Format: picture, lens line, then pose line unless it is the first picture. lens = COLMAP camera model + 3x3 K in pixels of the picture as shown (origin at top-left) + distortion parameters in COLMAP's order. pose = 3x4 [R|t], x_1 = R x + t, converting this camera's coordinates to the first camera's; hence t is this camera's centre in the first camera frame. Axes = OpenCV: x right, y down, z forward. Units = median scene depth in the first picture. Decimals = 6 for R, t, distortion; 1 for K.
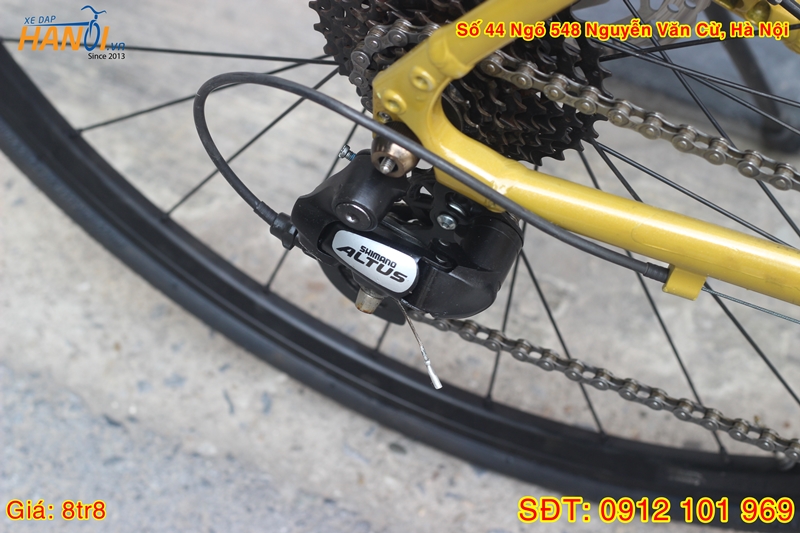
lens RADIAL K [[1942.3, 0, 402.6], [0, 1942.3, 264.9], [0, 0, 1]] dist [-0.115410, 0.000000]
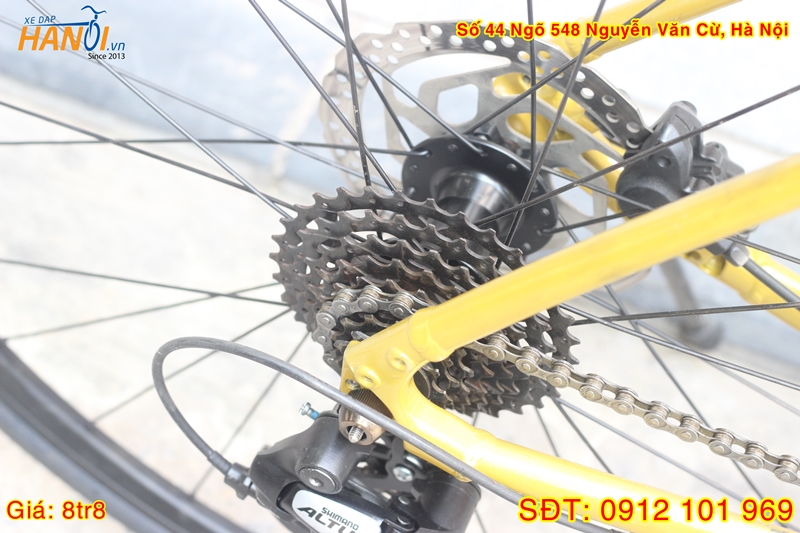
lens RADIAL K [[1942.3, 0, 397.4], [0, 1942.3, 268.0], [0, 0, 1]] dist [-0.115410, 0.000000]
pose [[0.996624, 0.015942, 0.080537, -0.065325], [-0.012977, 0.999223, -0.037205, -0.095764], [-0.081068, 0.036034, 0.996057, 0.010171]]
